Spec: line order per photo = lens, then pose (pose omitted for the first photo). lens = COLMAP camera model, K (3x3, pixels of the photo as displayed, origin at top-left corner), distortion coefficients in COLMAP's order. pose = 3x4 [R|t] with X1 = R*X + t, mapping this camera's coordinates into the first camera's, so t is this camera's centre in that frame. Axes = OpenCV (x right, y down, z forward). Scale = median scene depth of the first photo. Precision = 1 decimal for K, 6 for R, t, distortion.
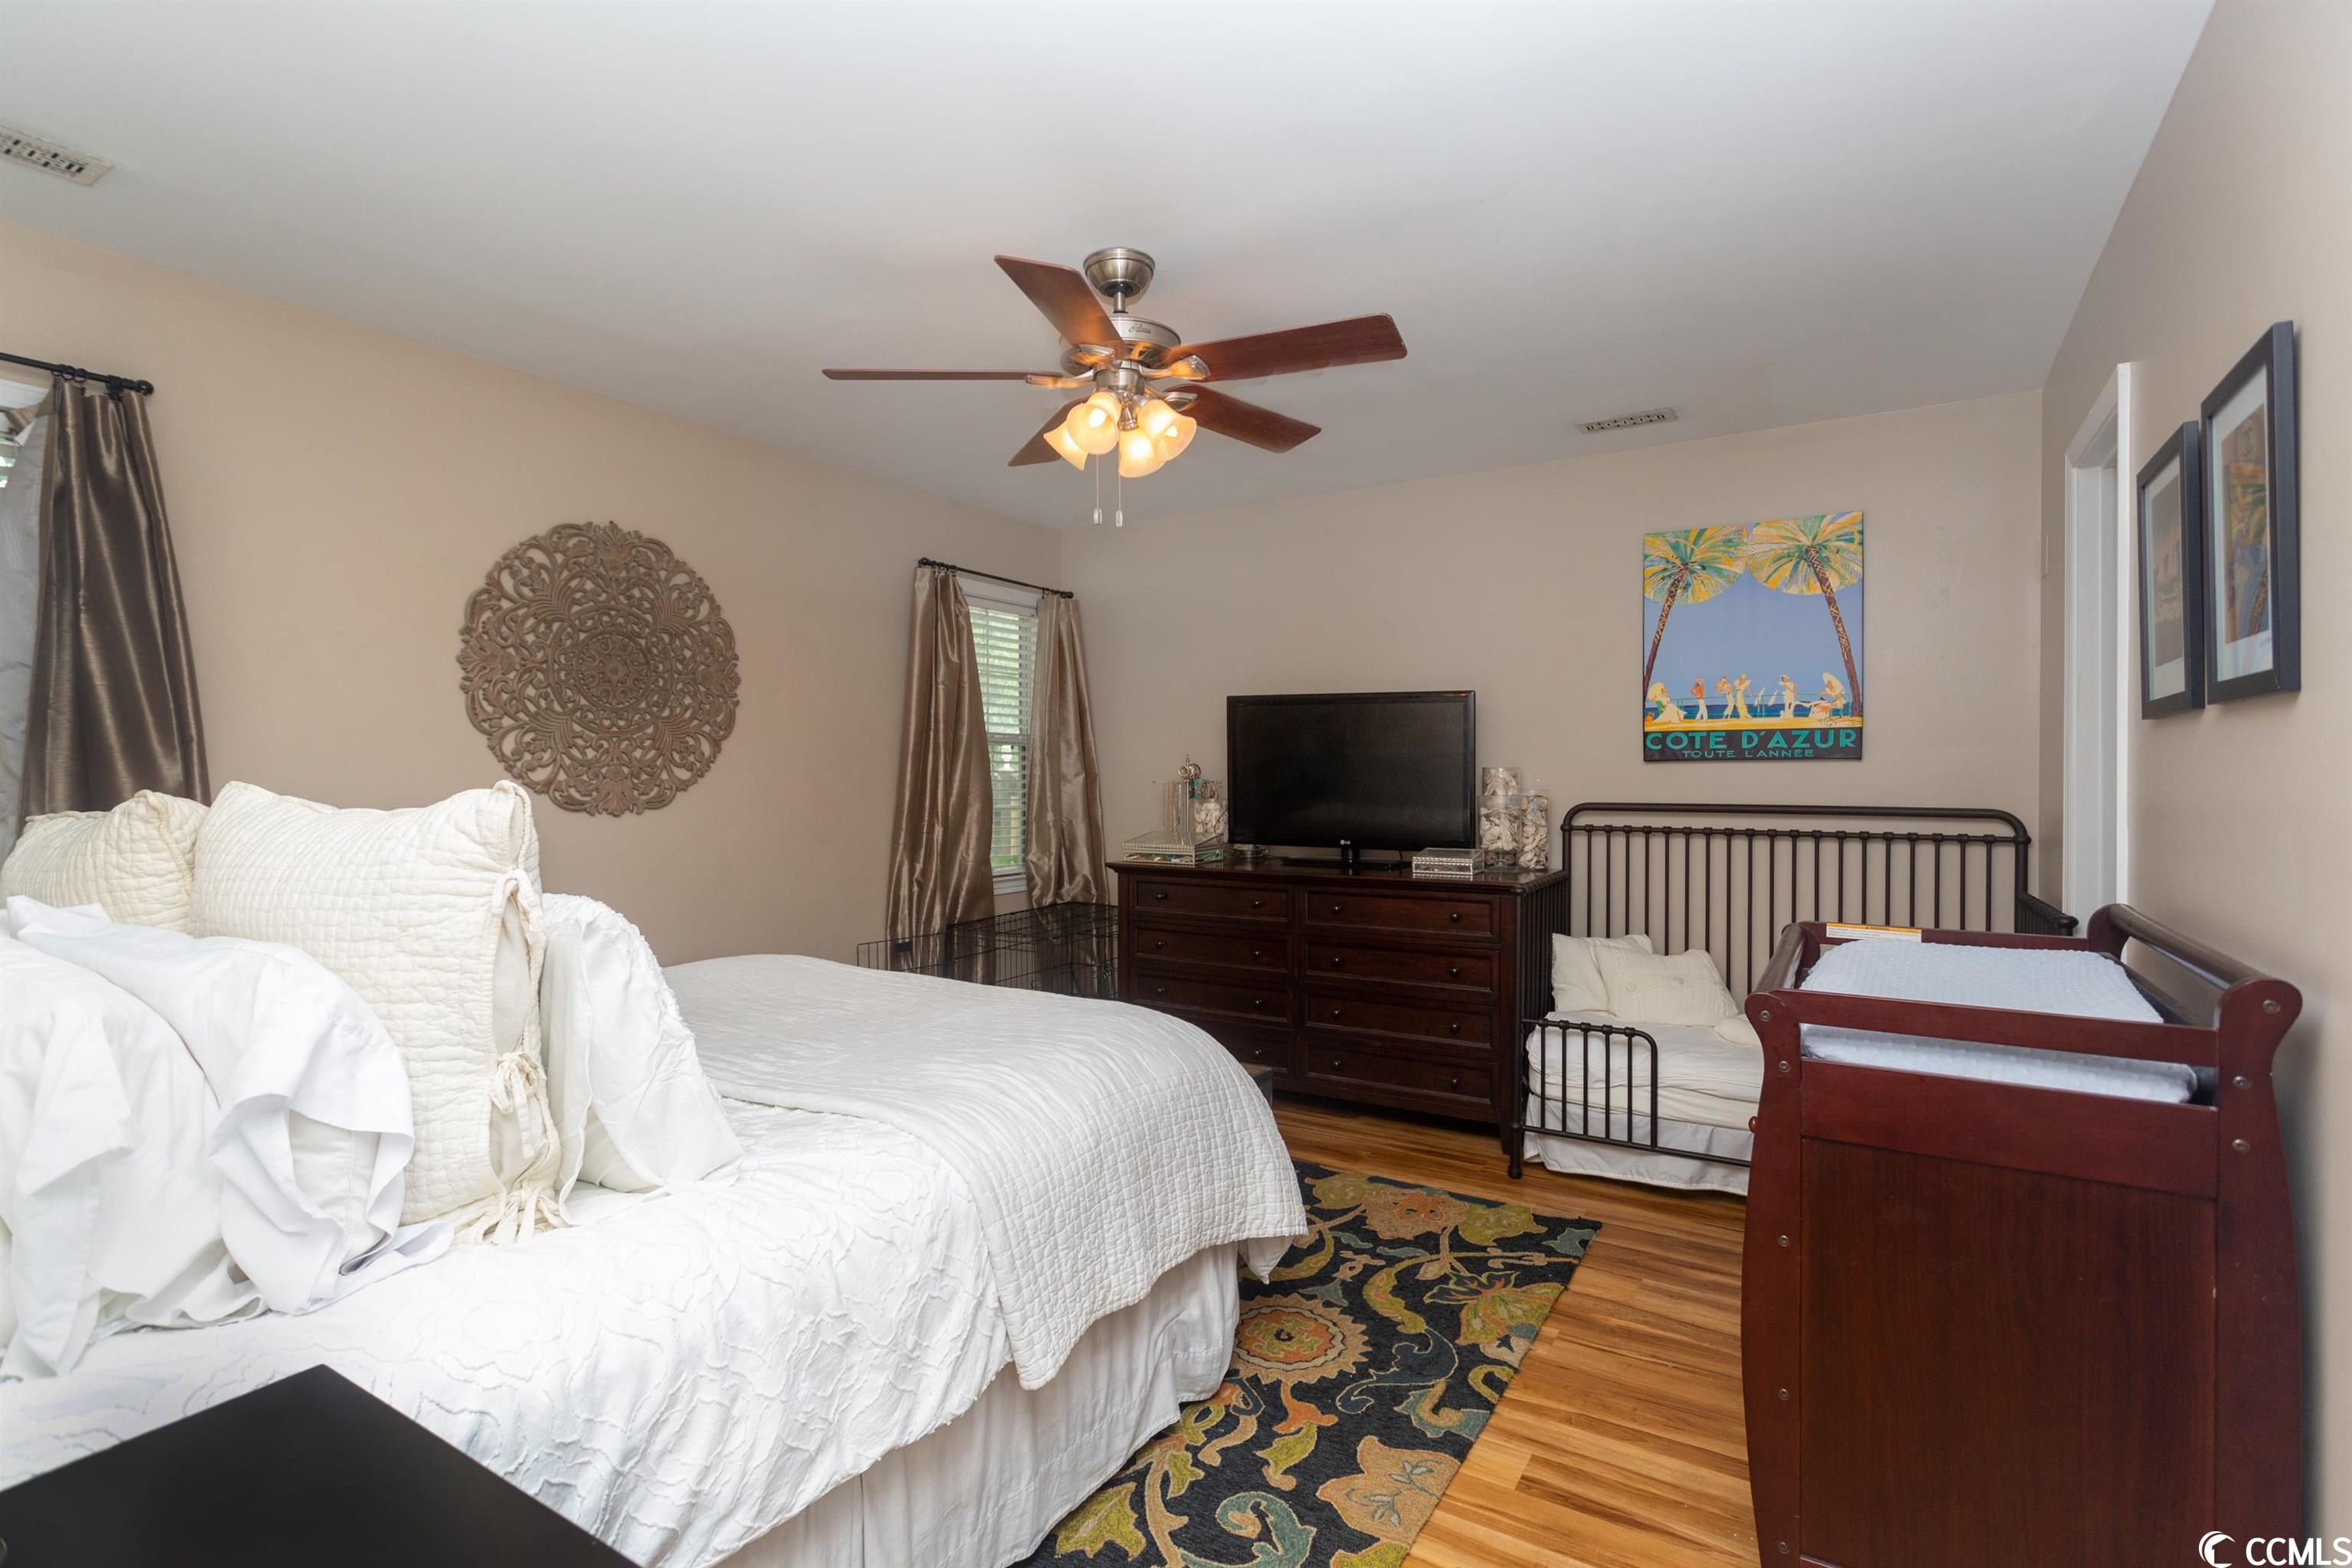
lens RADIAL K [[1164.2, 0, 1162.8], [0, 1164.2, 763.0], [0, 0, 1]] dist [-0.046451, 0.027797]
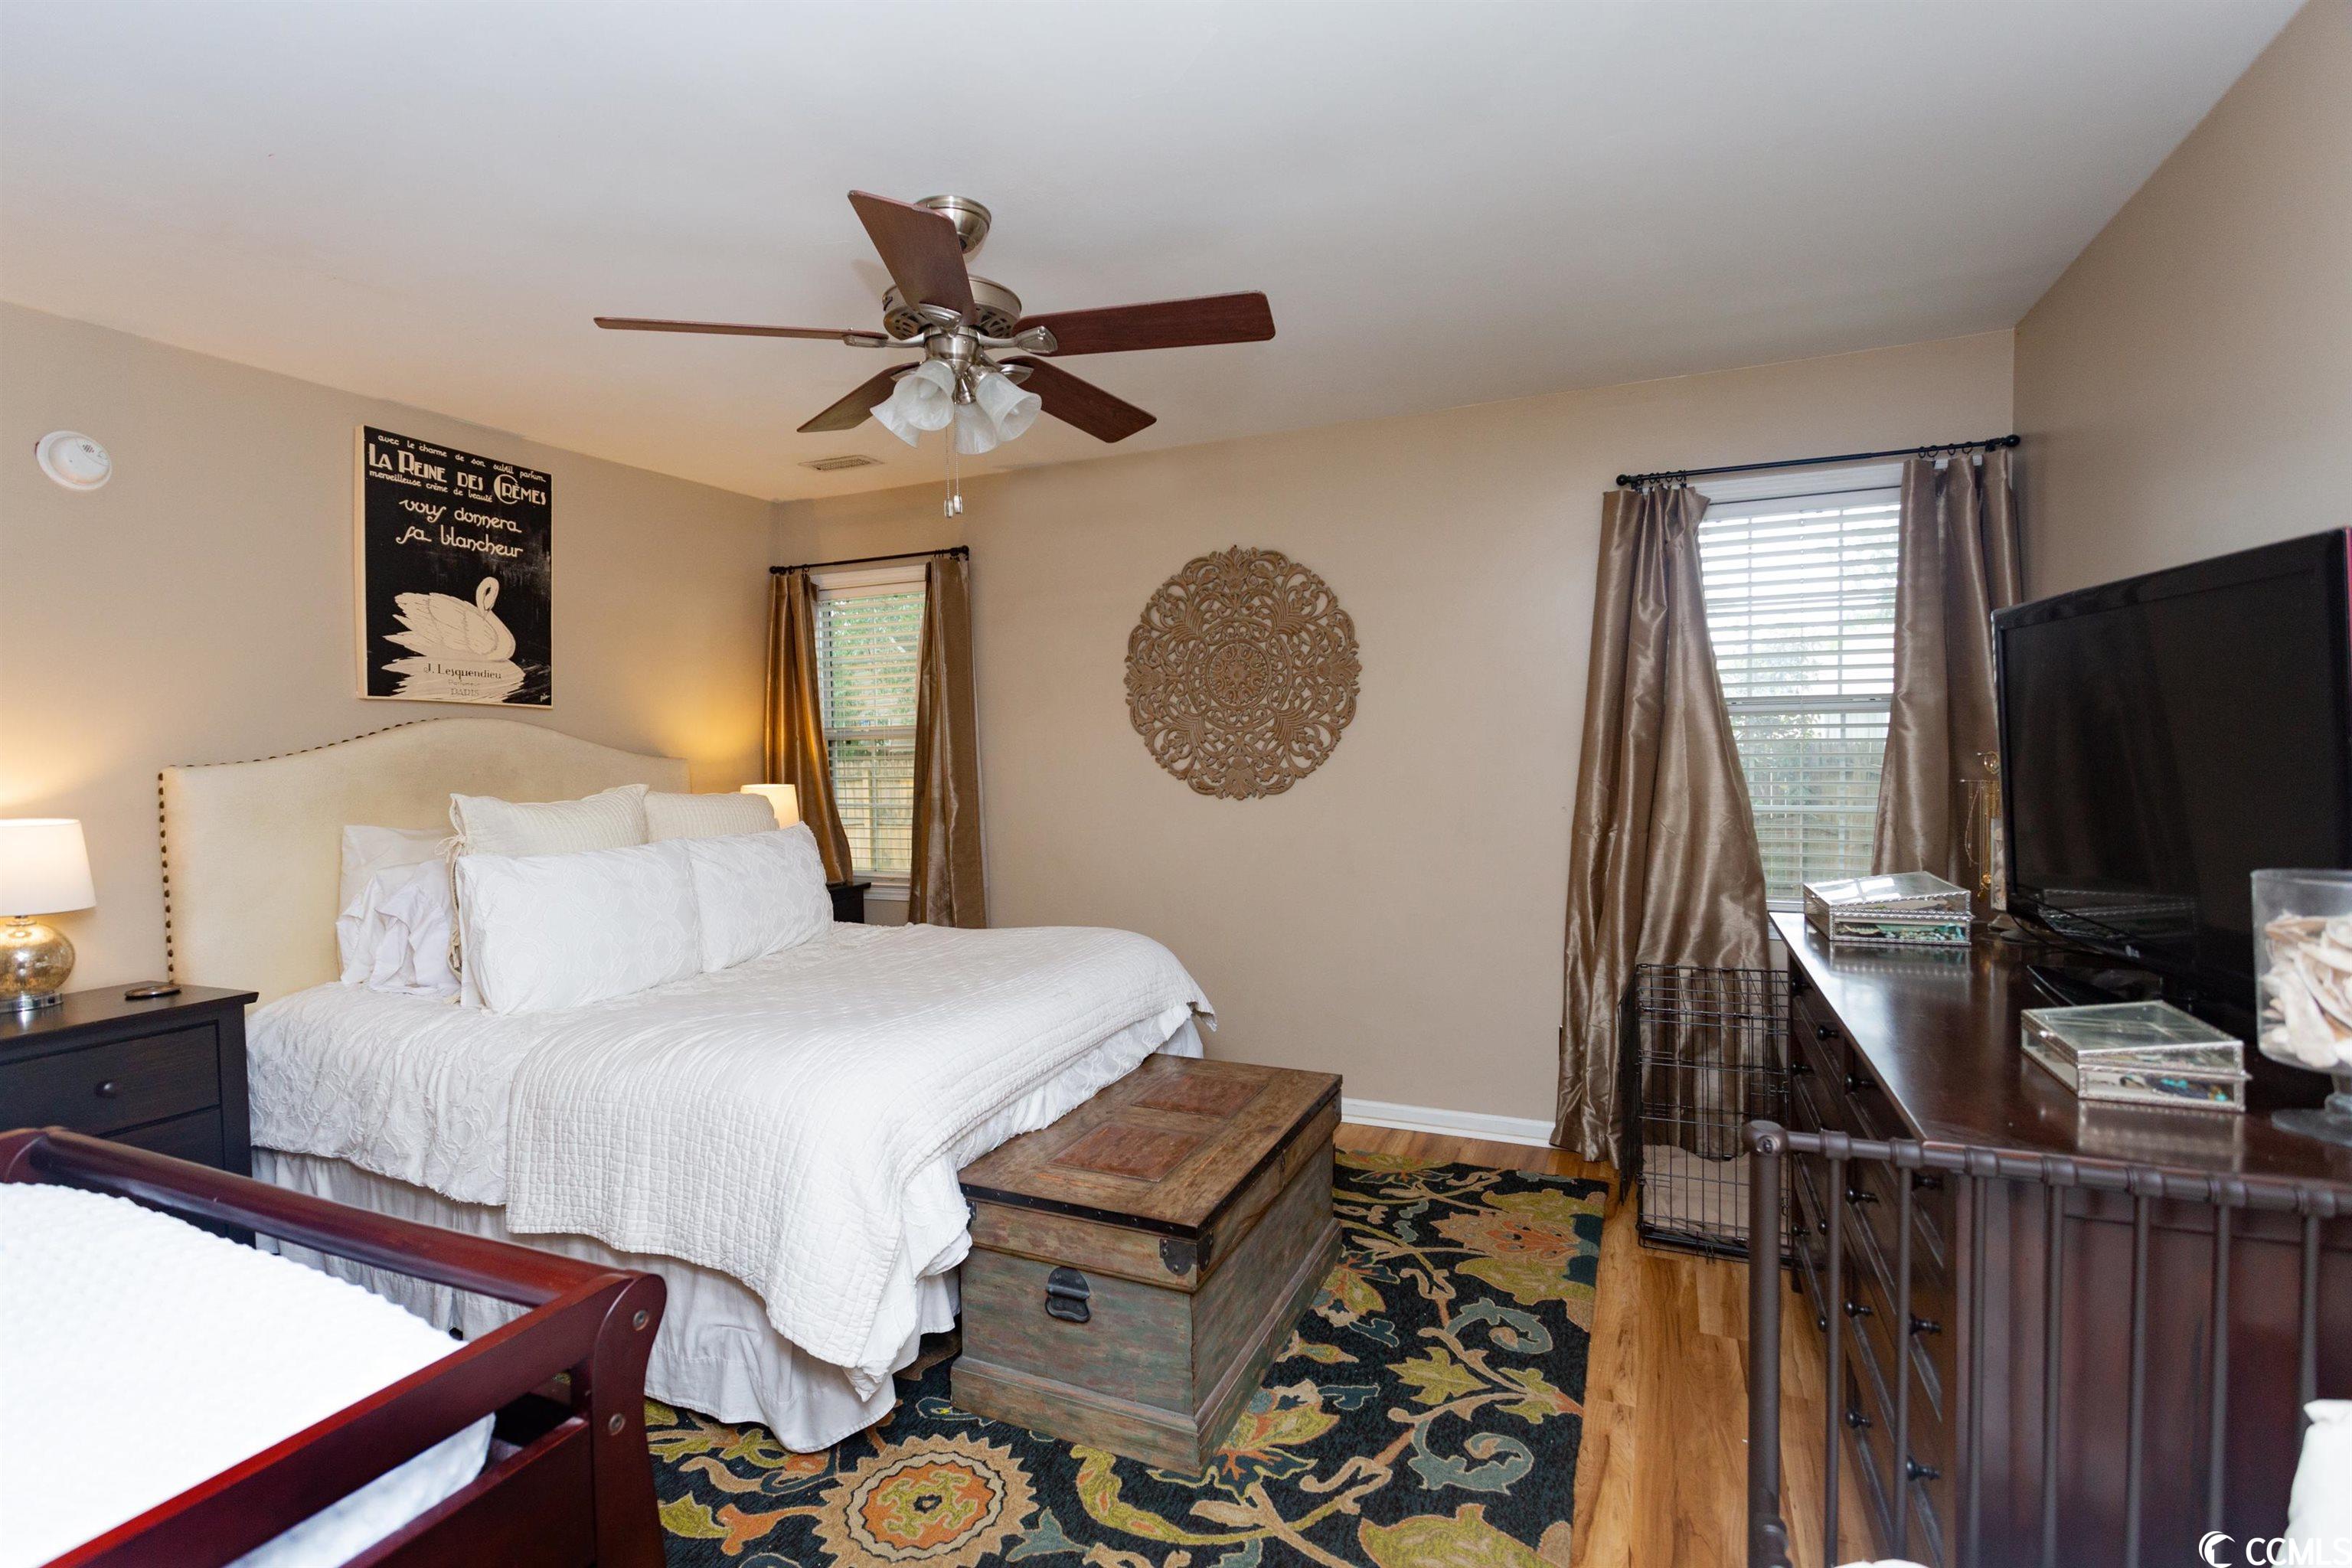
lens RADIAL K [[1083.3, 0, 1100.5], [0, 1083.3, 774.5], [0, 0, 1]] dist [0.001994, -0.000080]
pose [[0.100866, 0.027773, -0.994512, 0.622220], [0.038002, 0.998773, 0.031746, -0.019814], [0.994174, -0.040996, 0.099687, 0.778135]]
